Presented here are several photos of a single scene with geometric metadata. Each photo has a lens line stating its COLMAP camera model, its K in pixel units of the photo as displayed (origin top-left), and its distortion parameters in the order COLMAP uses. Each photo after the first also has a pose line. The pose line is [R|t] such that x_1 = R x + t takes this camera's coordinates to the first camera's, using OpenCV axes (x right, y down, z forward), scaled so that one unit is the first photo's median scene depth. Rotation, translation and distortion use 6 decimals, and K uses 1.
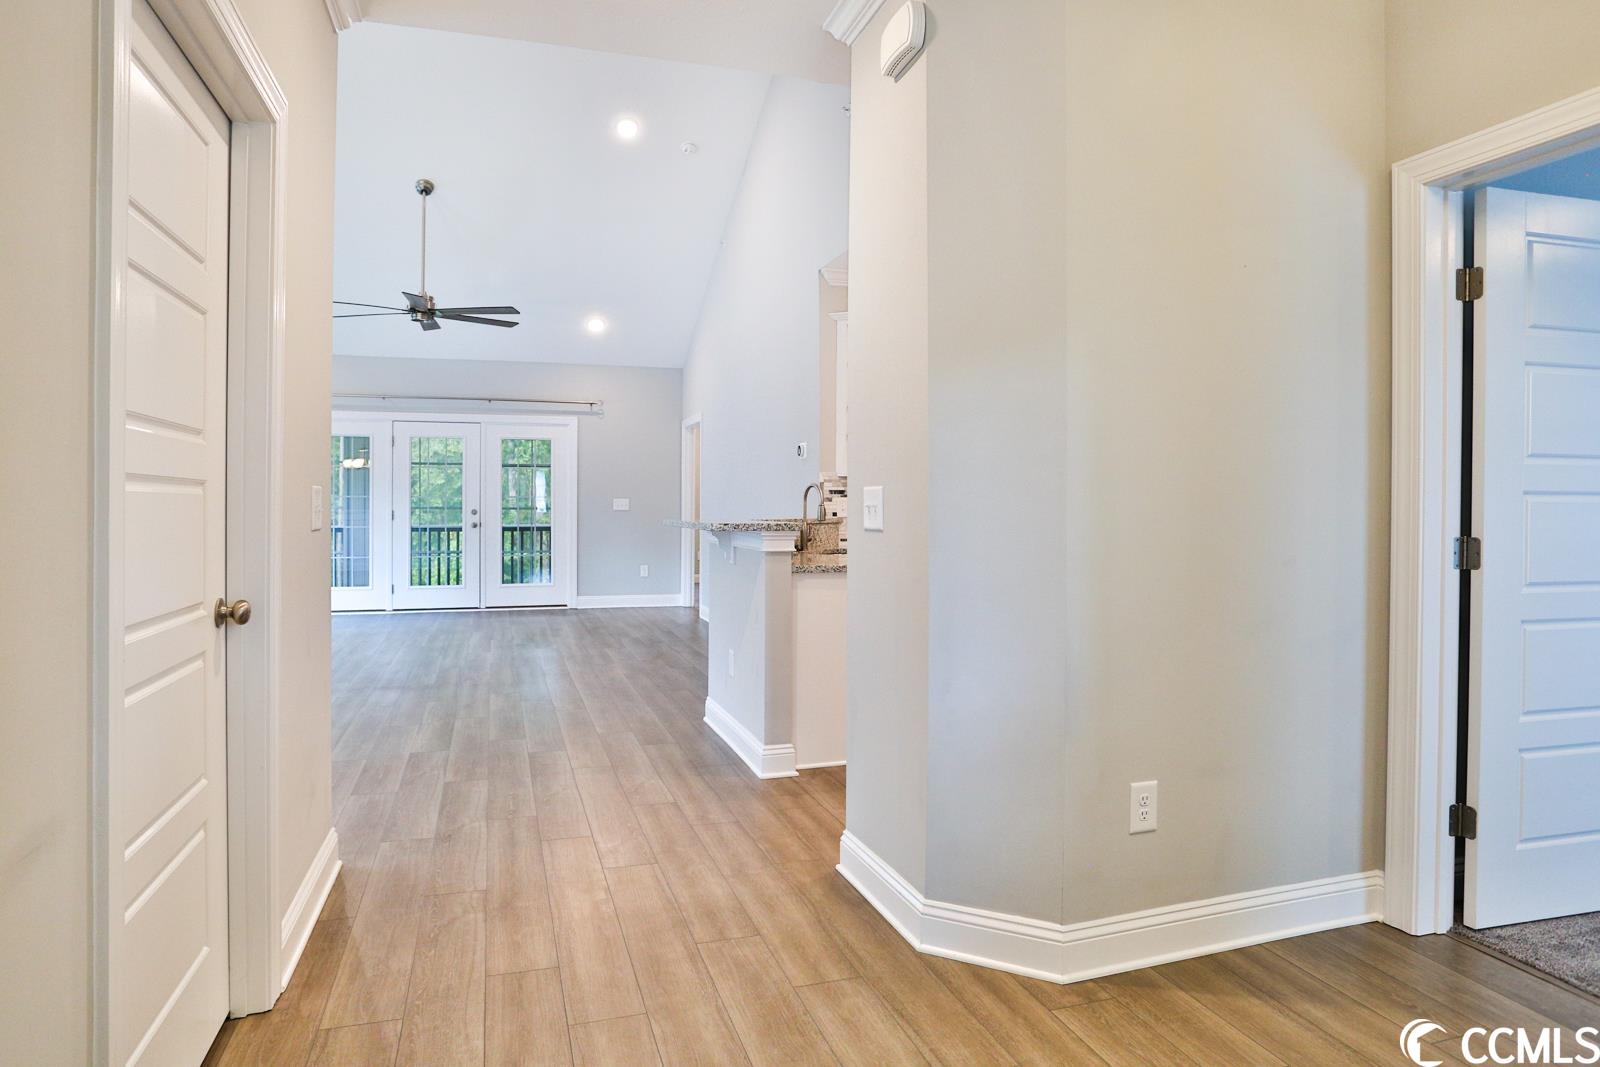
lens RADIAL K [[925.6, 0, 780.9], [0, 925.6, 503.4], [0, 0, 1]] dist [-0.050553, -0.000070]
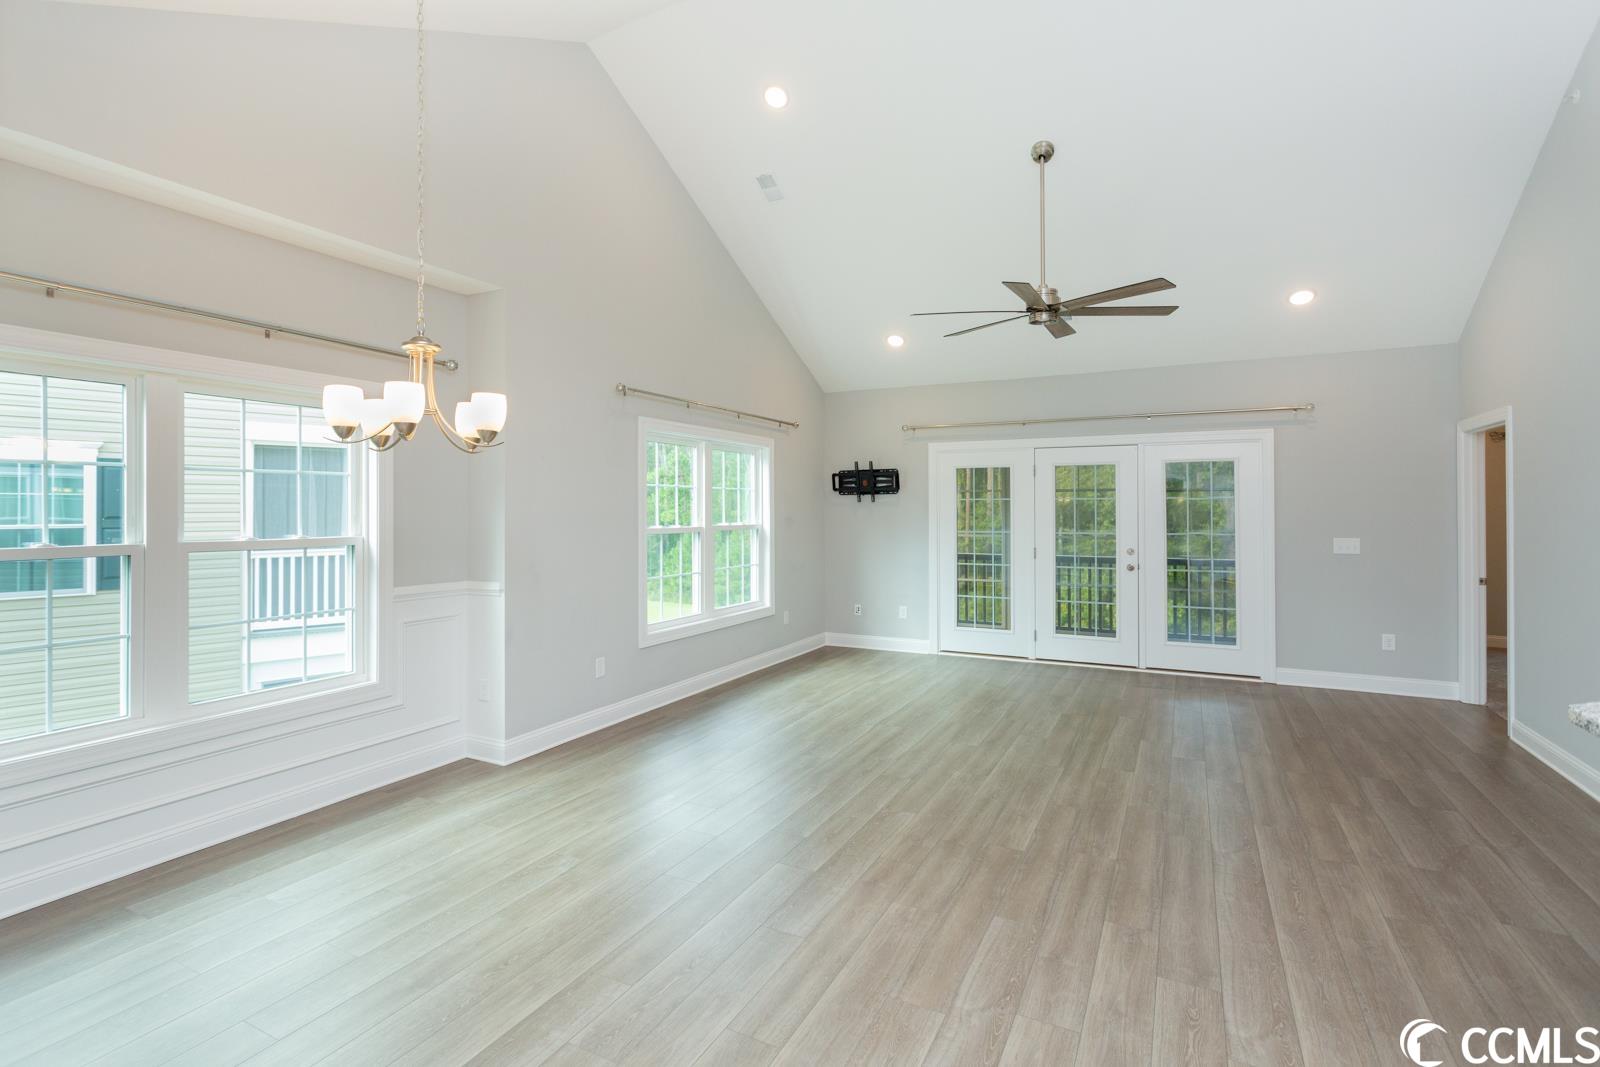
lens RADIAL K [[760.7, 0, 790.0], [0, 760.7, 501.9], [0, 0, 1]] dist [0.001451, 0.000652]
pose [[0.708818, -0.011919, -0.705290, -0.080709], [0.005697, 0.999921, -0.011172, -0.035952], [0.705368, 0.003901, 0.708831, 0.362192]]
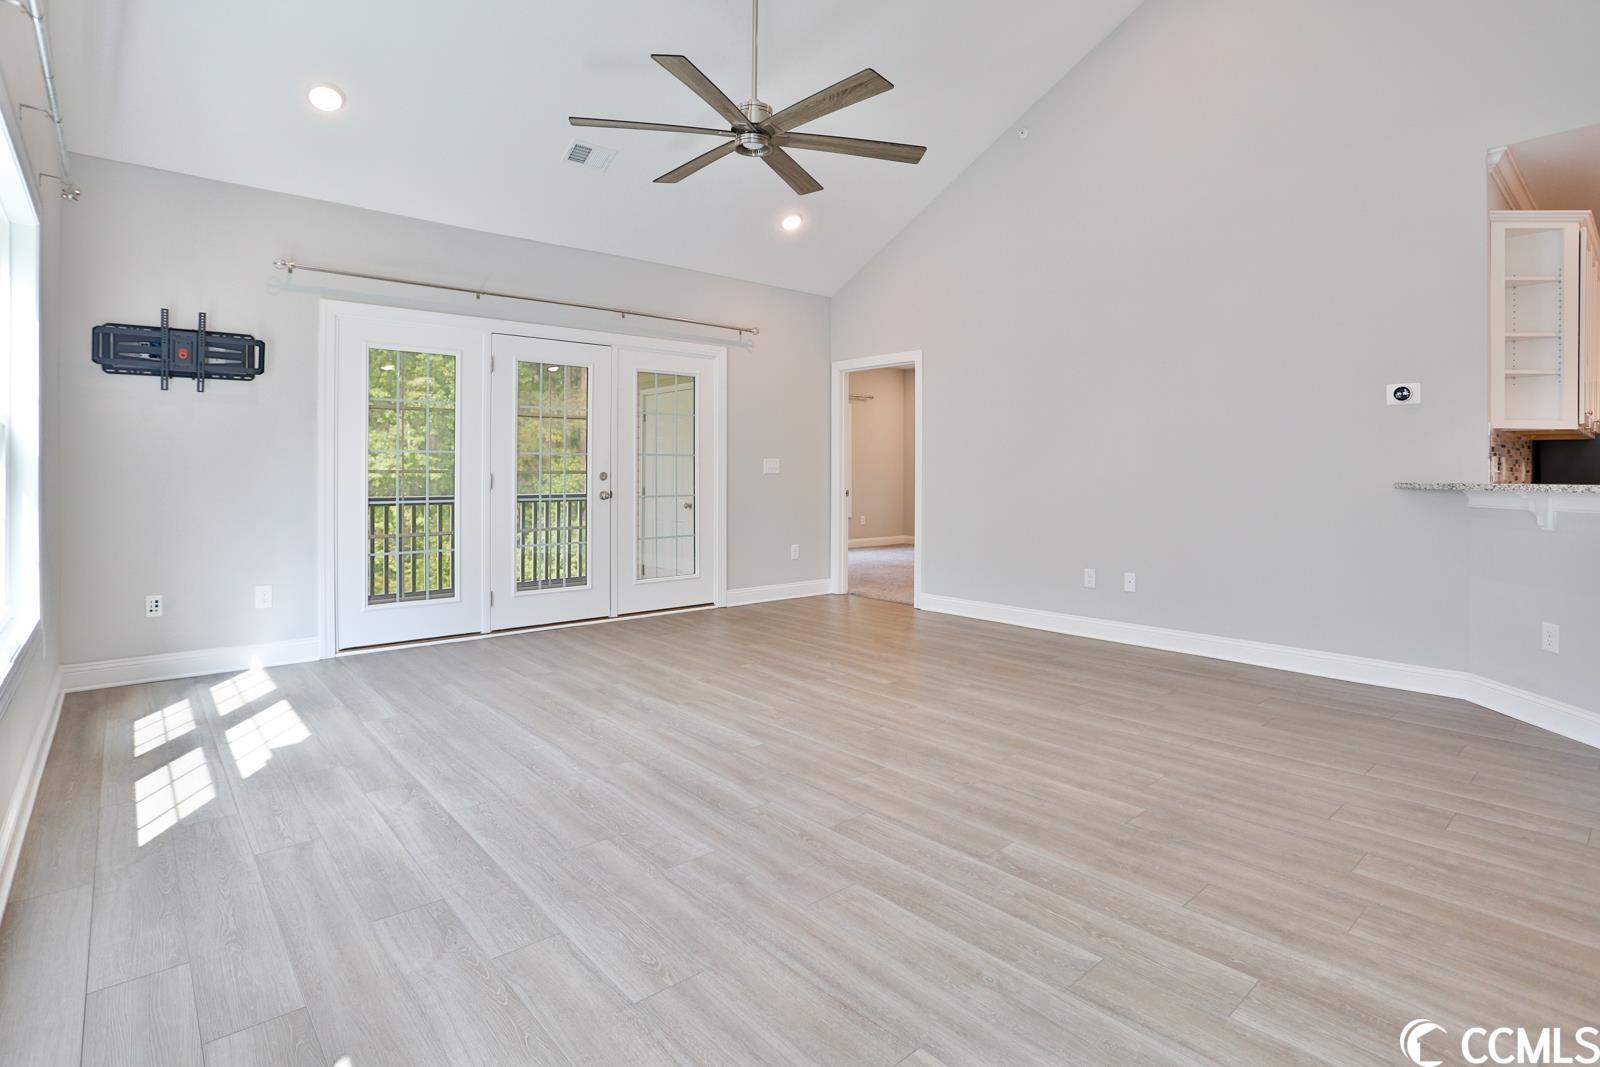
lens RADIAL K [[800.0, 0, 797.8], [0, 800.0, 476.1], [0, 0, 1]] dist [-0.067368, 0.026669]
pose [[0.914691, -0.002423, 0.404146, -0.540824], [-0.002104, 0.999940, 0.010757, 0.003048], [-0.404148, -0.010690, 0.914631, 0.498210]]
